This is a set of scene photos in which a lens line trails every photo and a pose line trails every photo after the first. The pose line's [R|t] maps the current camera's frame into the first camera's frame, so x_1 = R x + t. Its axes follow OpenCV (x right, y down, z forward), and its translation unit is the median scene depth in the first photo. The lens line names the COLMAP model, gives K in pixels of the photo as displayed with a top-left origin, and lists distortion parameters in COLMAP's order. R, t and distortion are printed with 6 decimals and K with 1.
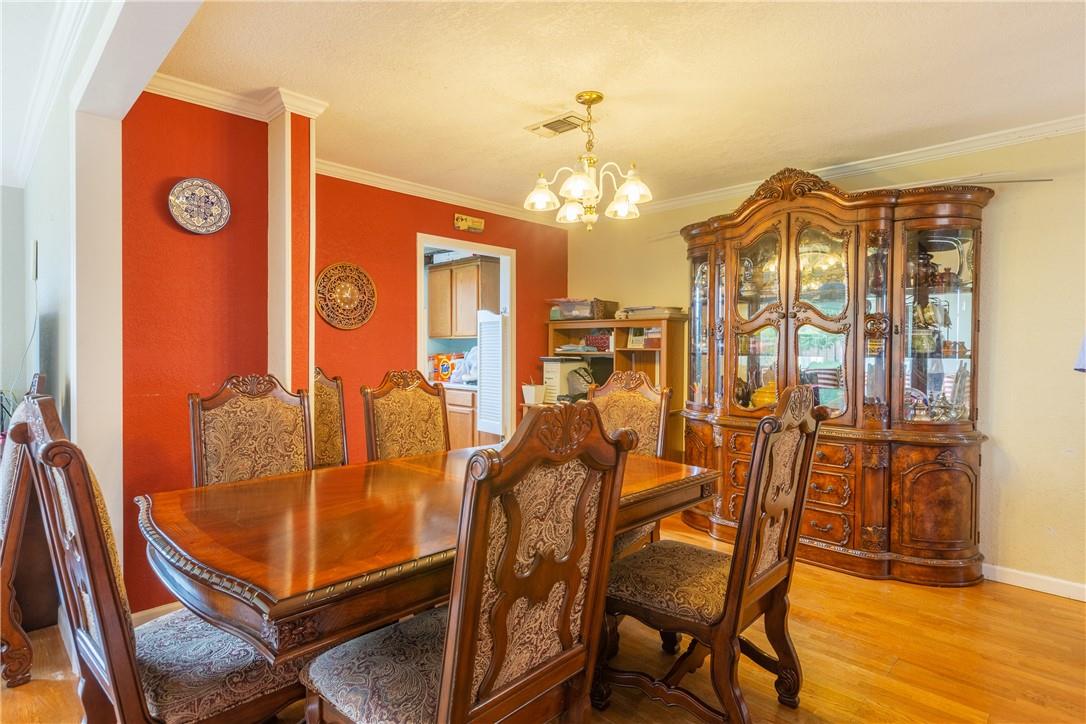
lens RADIAL K [[570.5, 0, 542.4], [0, 570.5, 367.9], [0, 0, 1]] dist [-0.002115, 0.000601]
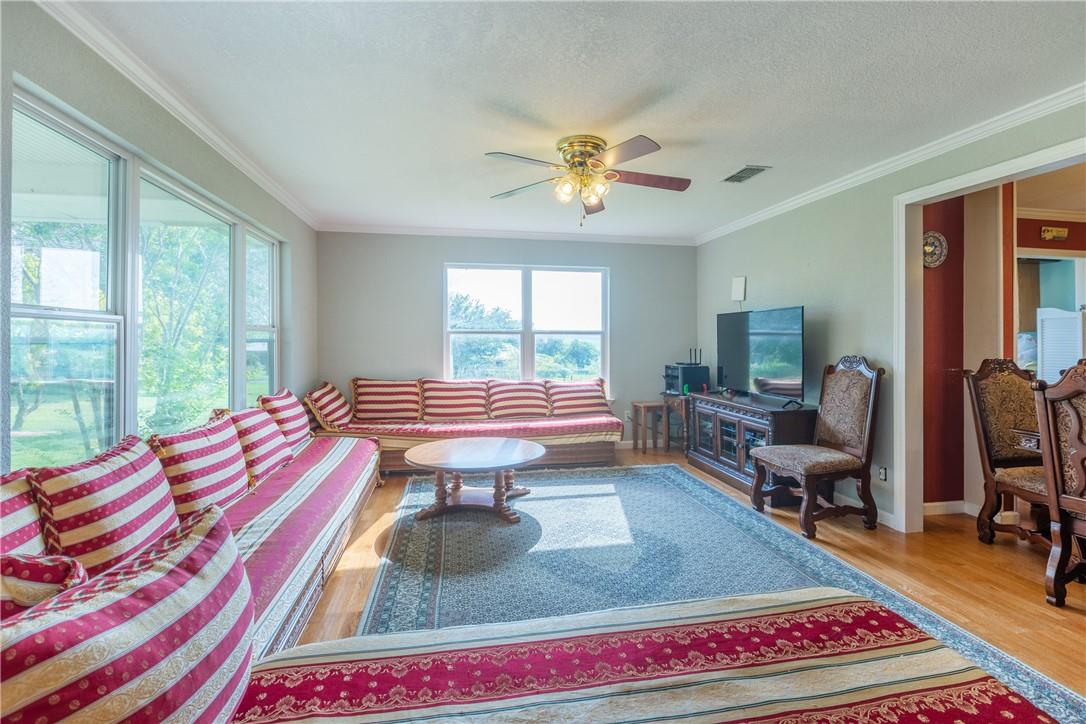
lens RADIAL K [[494.9, 0, 550.5], [0, 494.9, 333.5], [0, 0, 1]] dist [0.008433, -0.000783]
pose [[0.827349, -0.005168, -0.561665, -0.585206], [-0.022767, 0.998827, -0.042727, 0.022062], [0.561227, 0.048138, 0.826261, -0.575032]]
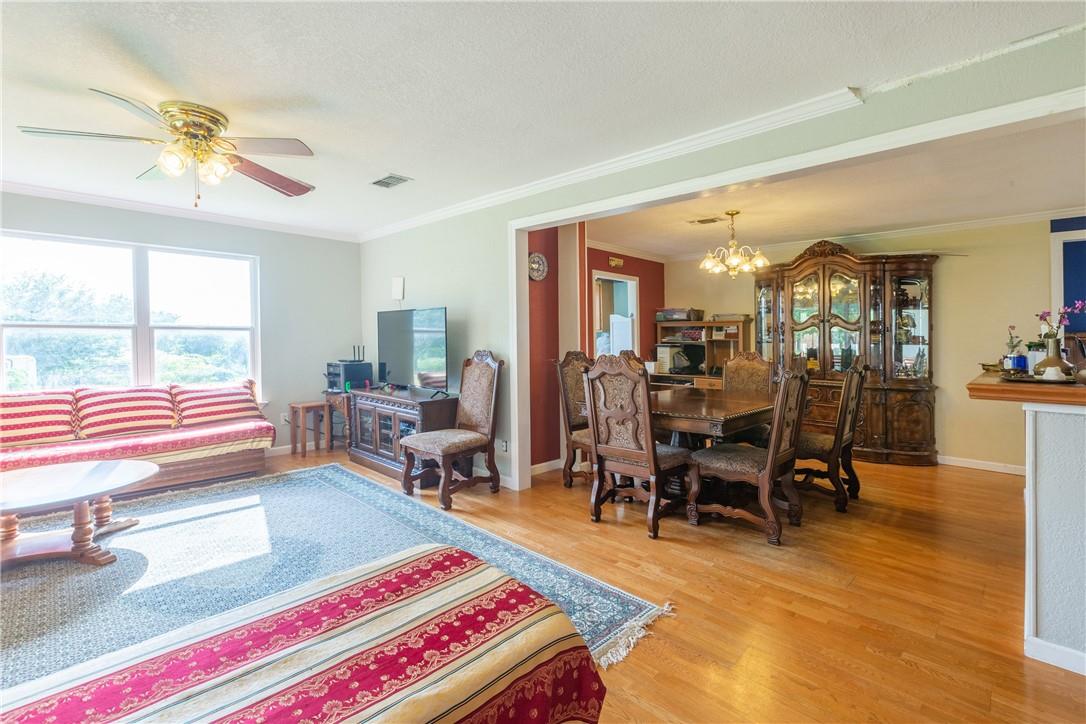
lens RADIAL K [[494.9, 0, 544.1], [0, 494.9, 338.4], [0, 0, 1]] dist [0.008433, -0.000783]
pose [[0.999991, 0.003954, 0.001359, -0.484113], [-0.003904, 0.999383, -0.034895, 0.022411], [-0.001497, 0.034889, 0.999390, -0.596280]]
